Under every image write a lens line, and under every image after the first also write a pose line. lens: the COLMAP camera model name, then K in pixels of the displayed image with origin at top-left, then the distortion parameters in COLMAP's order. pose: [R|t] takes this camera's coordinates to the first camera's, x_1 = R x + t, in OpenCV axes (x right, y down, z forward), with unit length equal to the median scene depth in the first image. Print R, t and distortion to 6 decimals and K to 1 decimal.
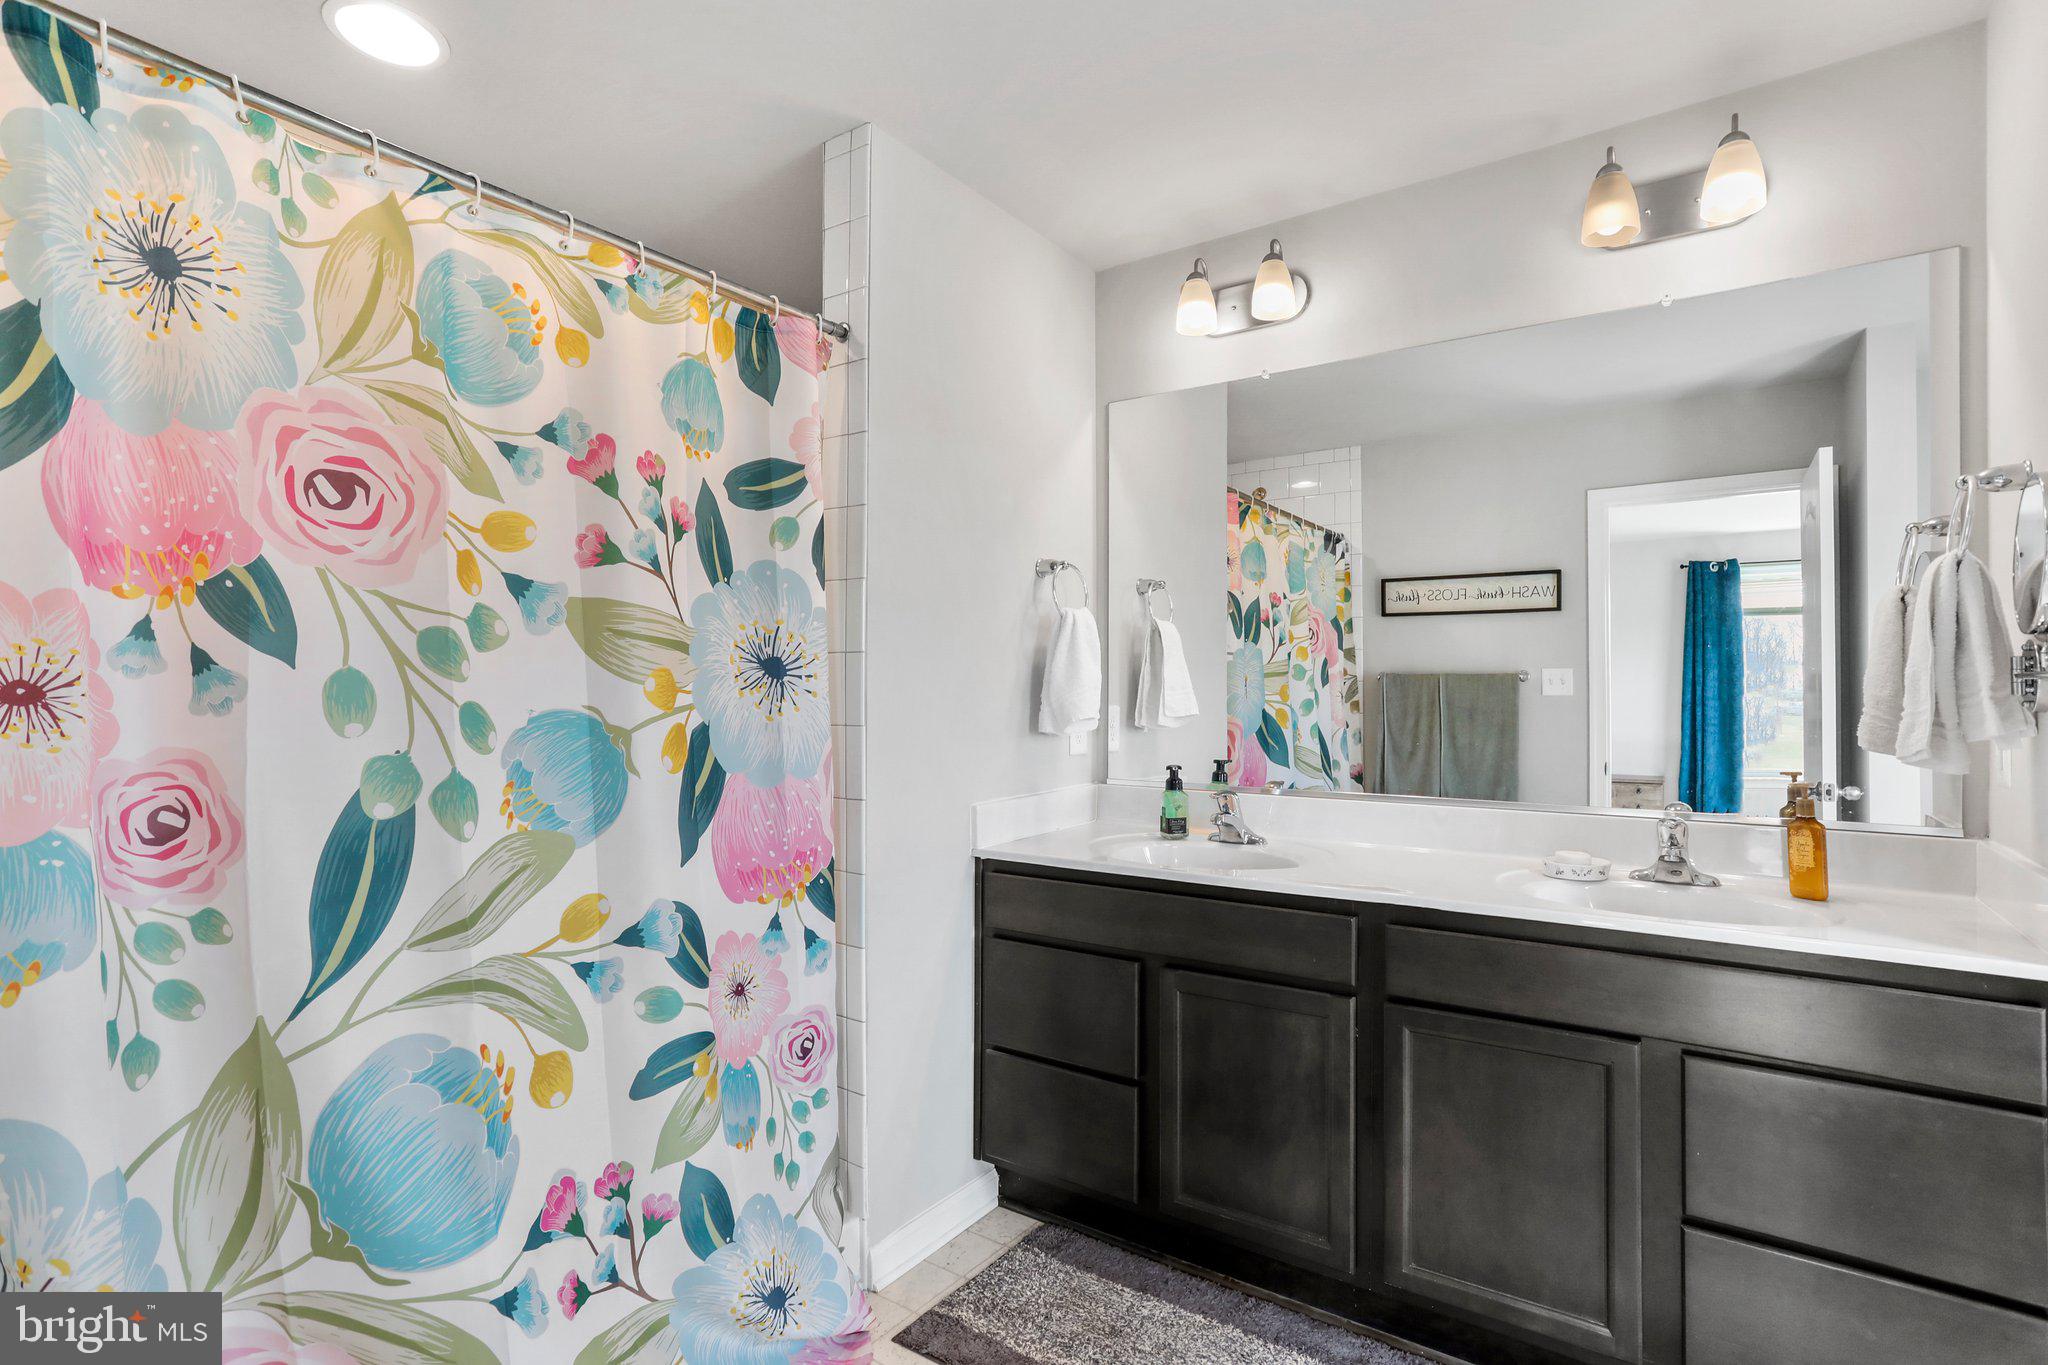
lens RADIAL K [[997.8, 0, 1016.3], [0, 997.8, 697.5], [0, 0, 1]] dist [-0.047594, 0.031371]
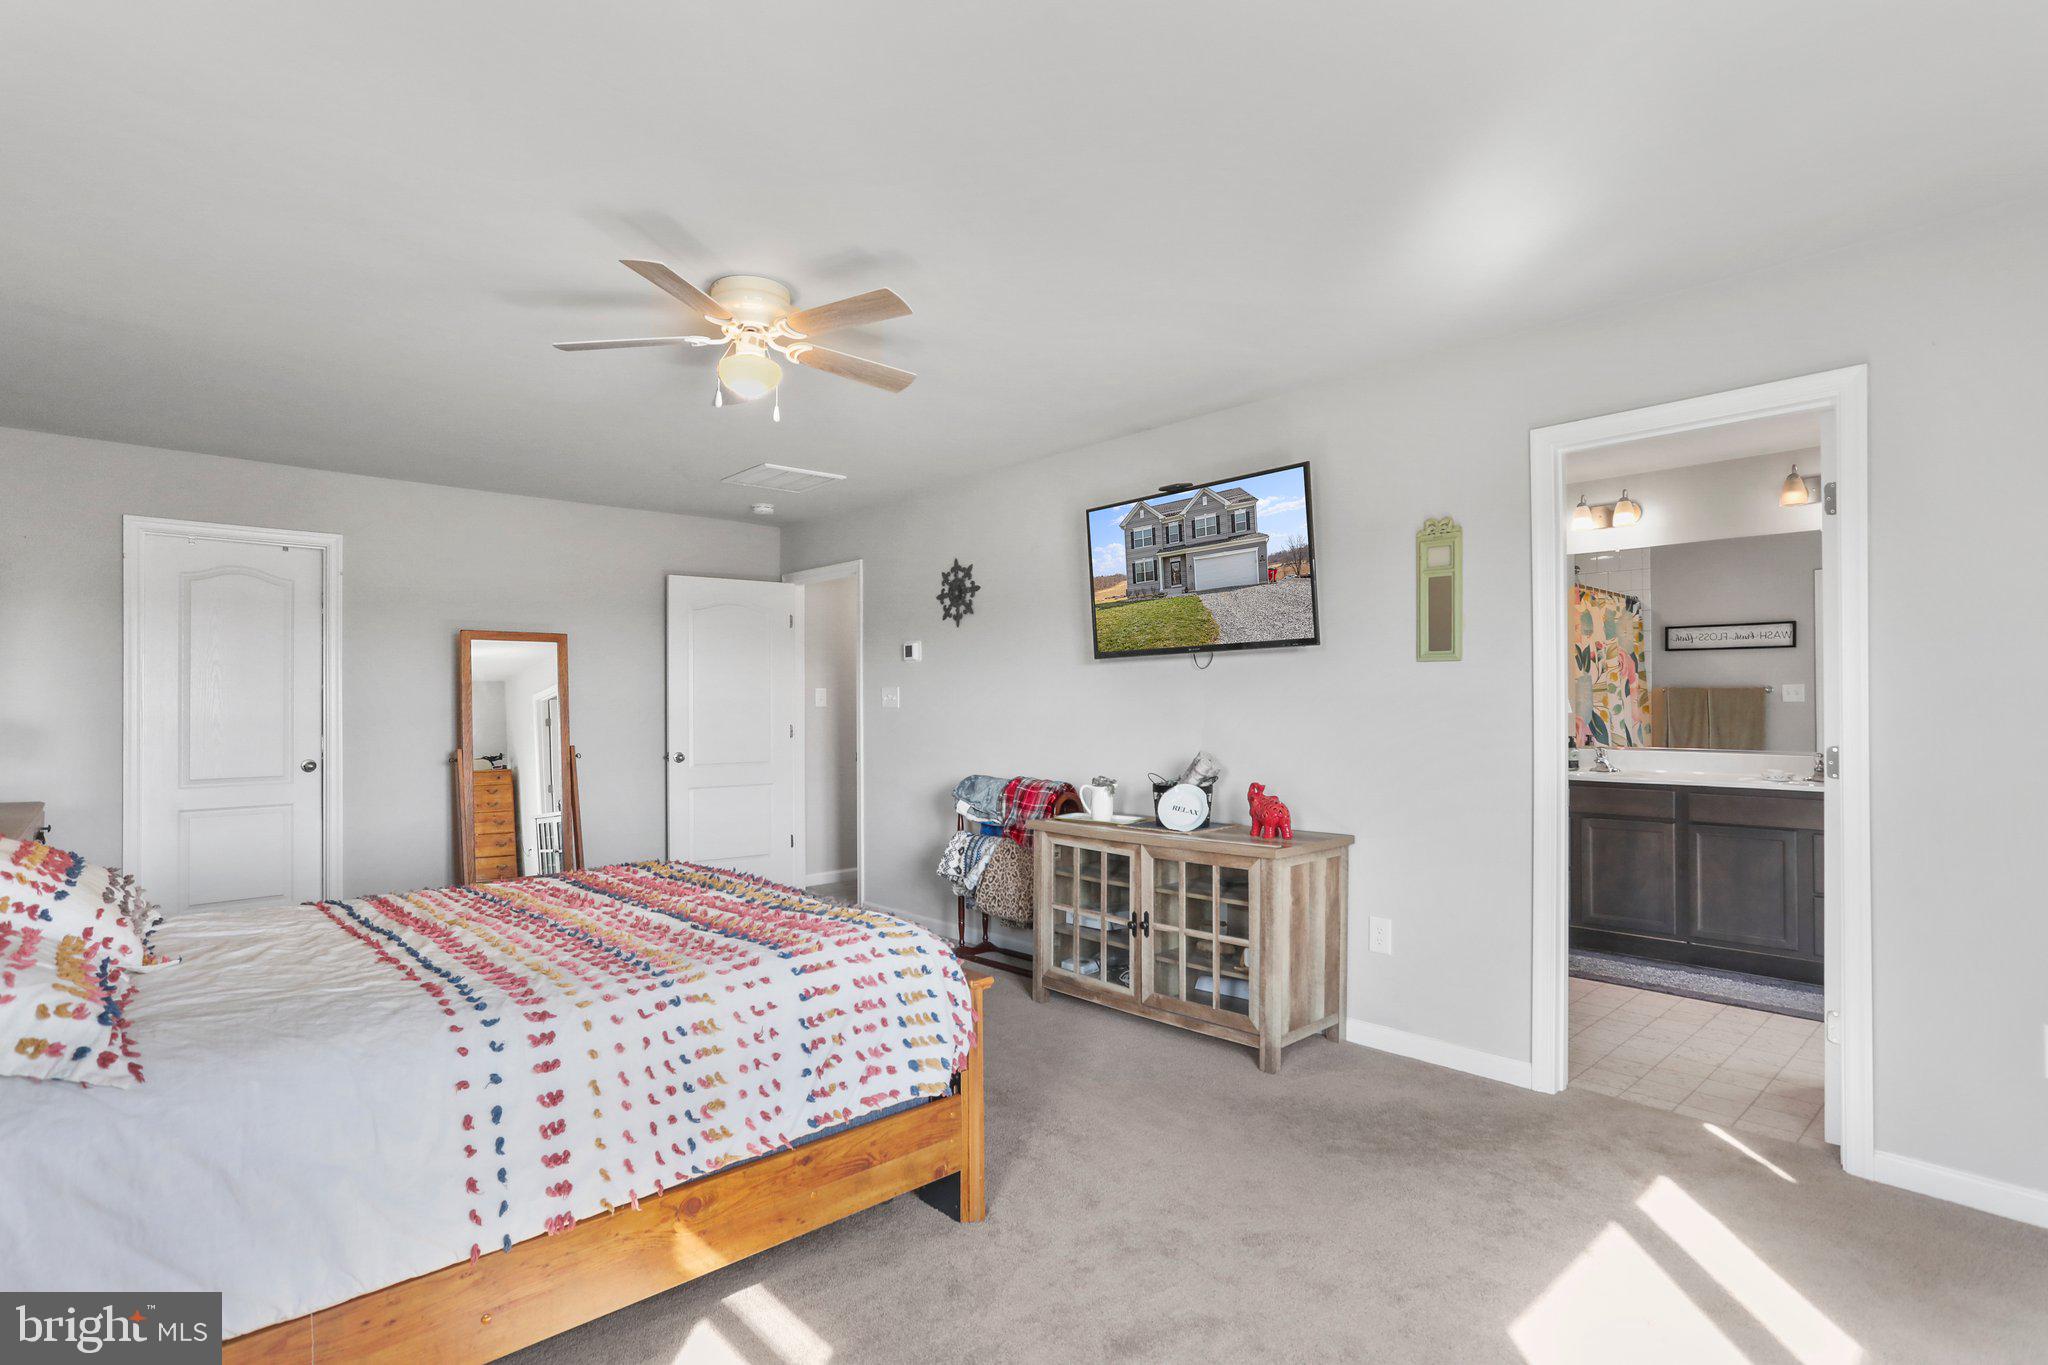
lens RADIAL K [[997.8, 0, 1016.3], [0, 997.8, 697.5], [0, 0, 1]] dist [-0.047594, 0.031371]
pose [[0.979000, -0.003356, -0.203831, -0.332555], [0.002460, 0.999986, -0.004648, -0.004945], [0.203844, 0.004049, 0.978995, -0.756064]]
